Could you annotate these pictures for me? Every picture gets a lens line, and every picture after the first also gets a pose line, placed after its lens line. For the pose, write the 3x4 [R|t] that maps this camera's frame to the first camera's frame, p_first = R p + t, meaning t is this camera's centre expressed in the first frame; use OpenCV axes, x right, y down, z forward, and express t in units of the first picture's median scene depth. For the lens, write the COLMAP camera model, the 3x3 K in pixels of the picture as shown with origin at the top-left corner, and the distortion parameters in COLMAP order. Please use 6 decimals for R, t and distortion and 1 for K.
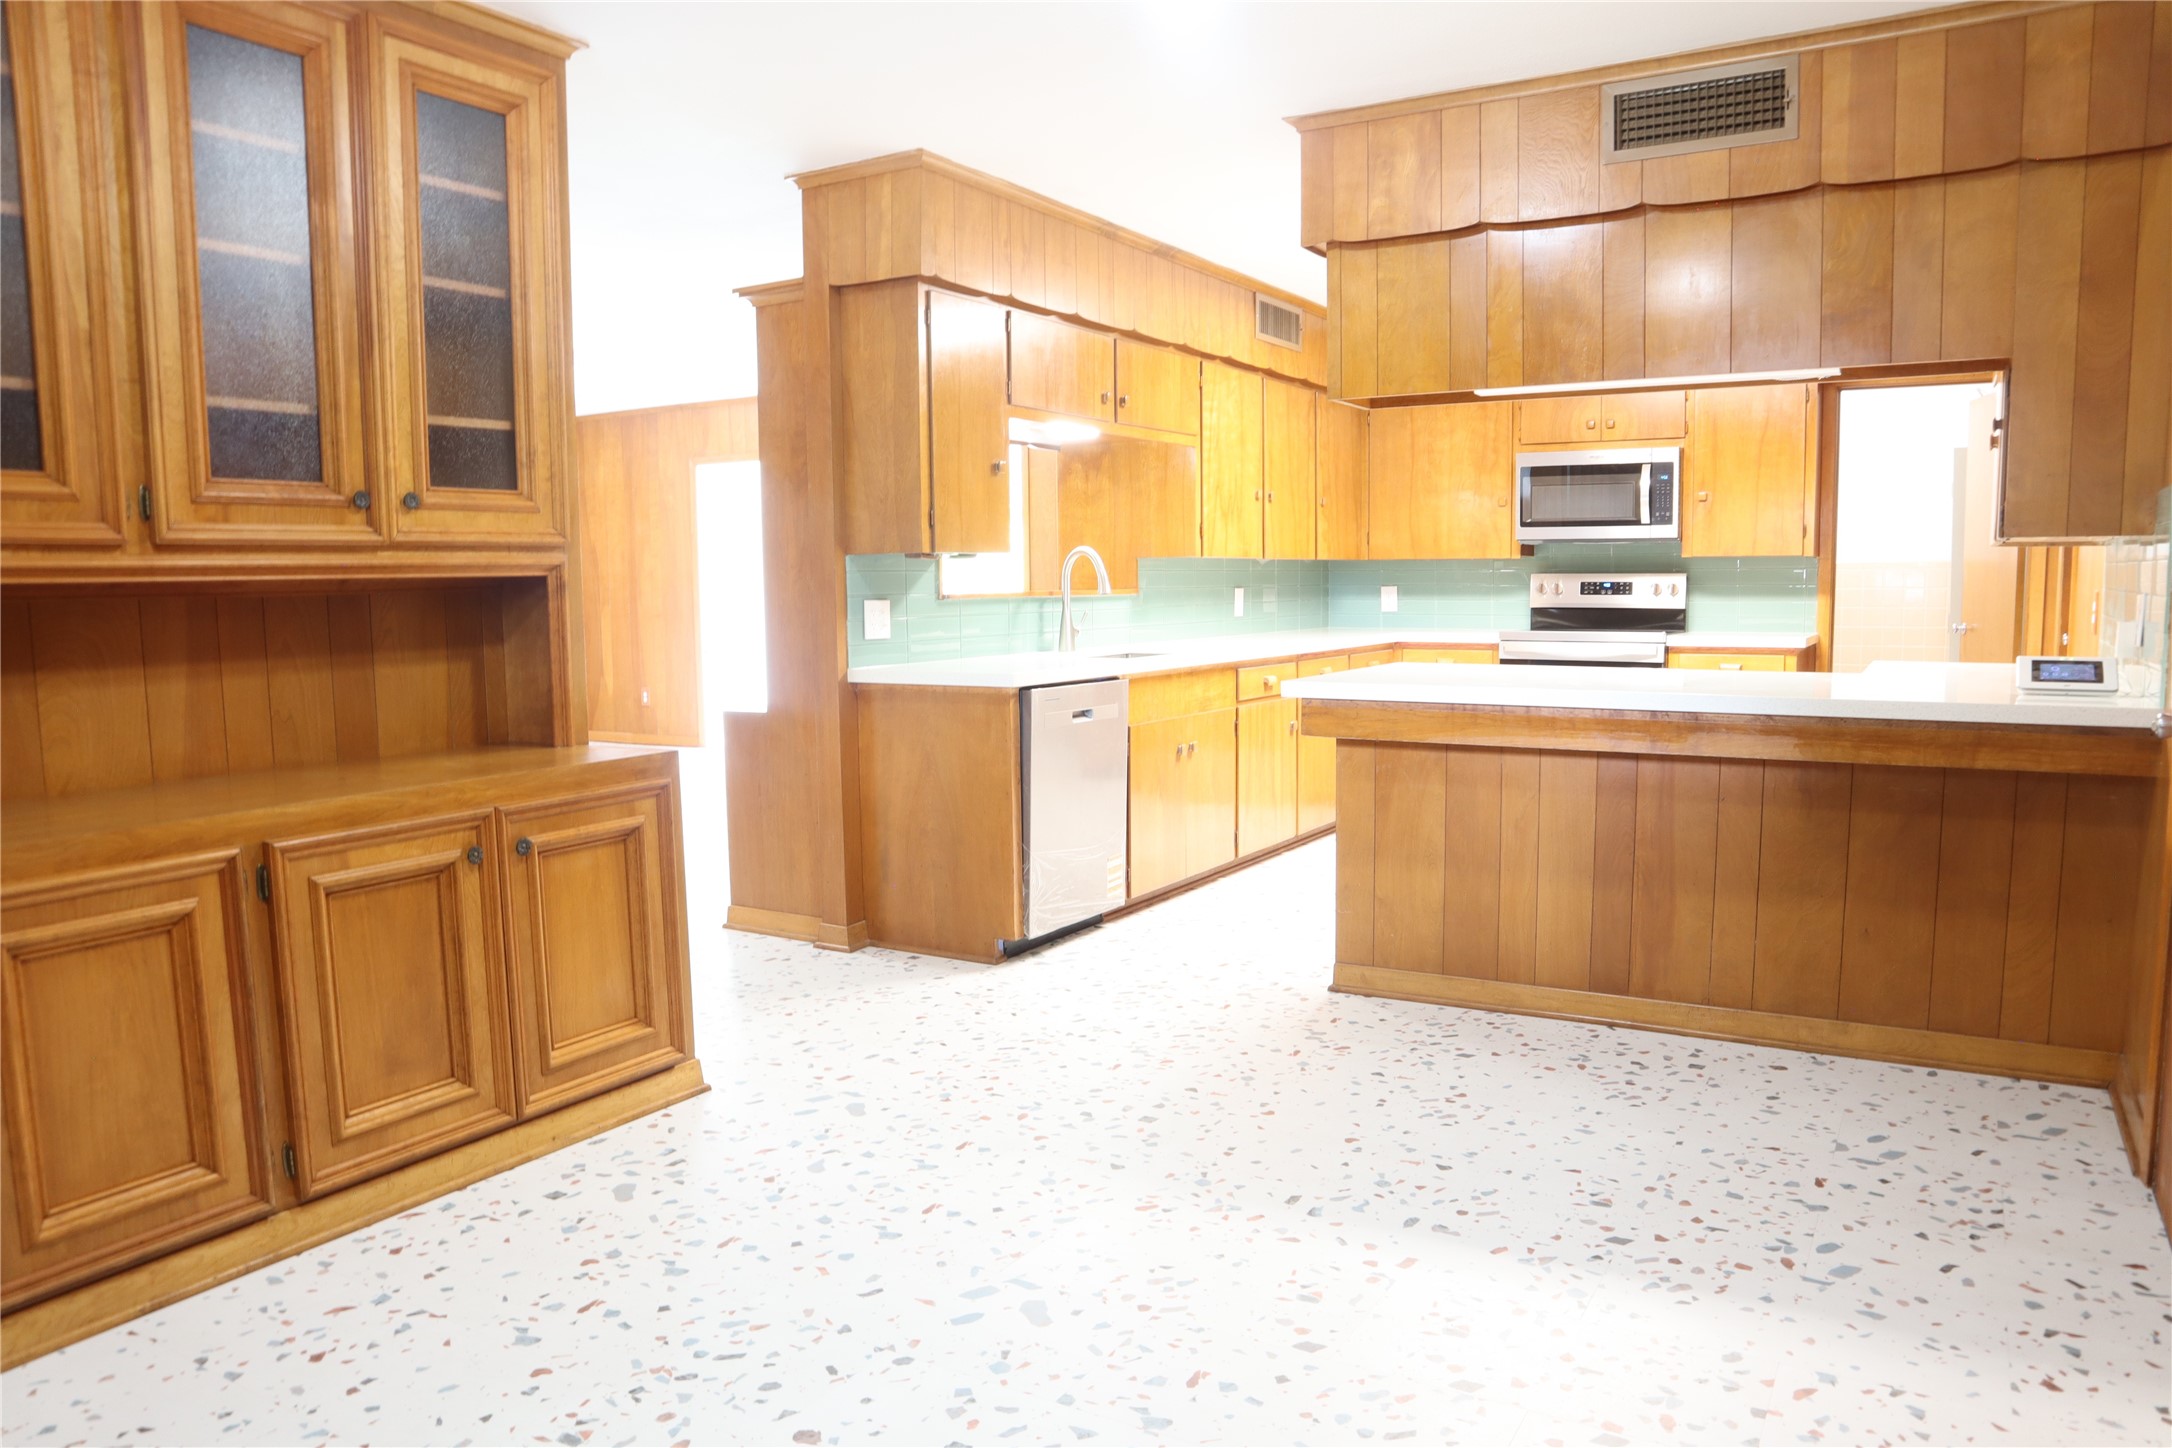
lens RADIAL K [[1500.7, 0, 1080.4], [0, 1500.7, 739.3], [0, 0, 1]] dist [-0.117561, 0.067548]
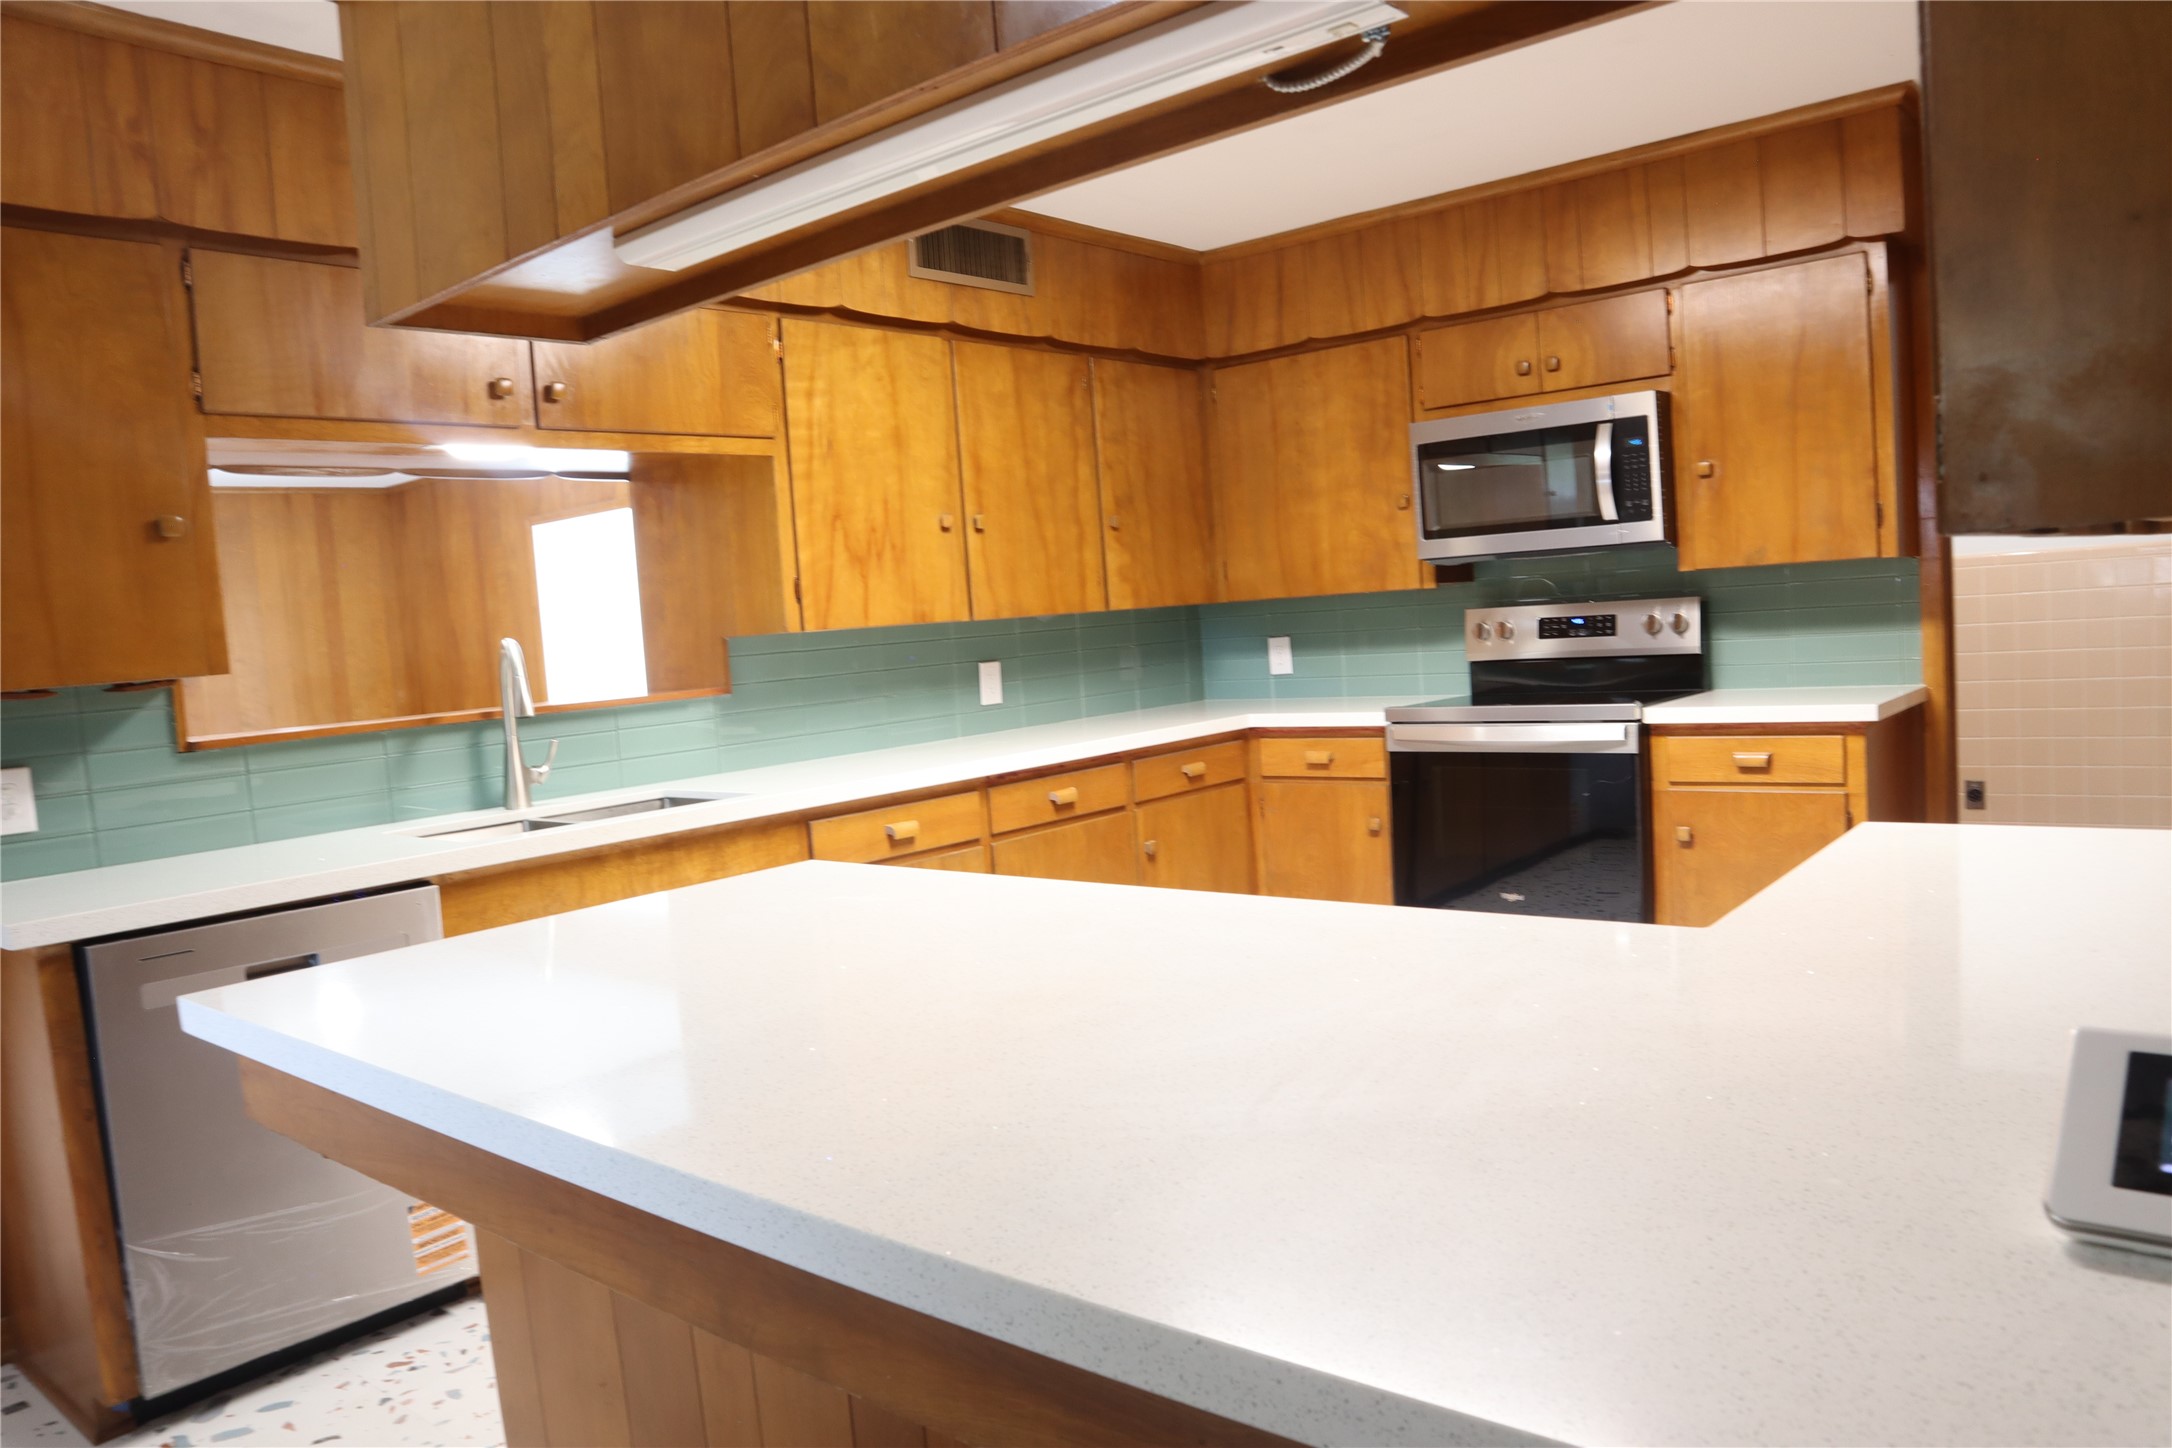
lens RADIAL K [[1500.7, 0, 1086.4], [0, 1500.7, 728.8], [0, 0, 1]] dist [-0.117561, 0.067548]
pose [[0.985363, -0.046727, -0.163937, 0.258104], [0.042833, 0.998712, -0.027209, -0.052001], [0.164997, 0.019788, 0.986095, 0.355767]]
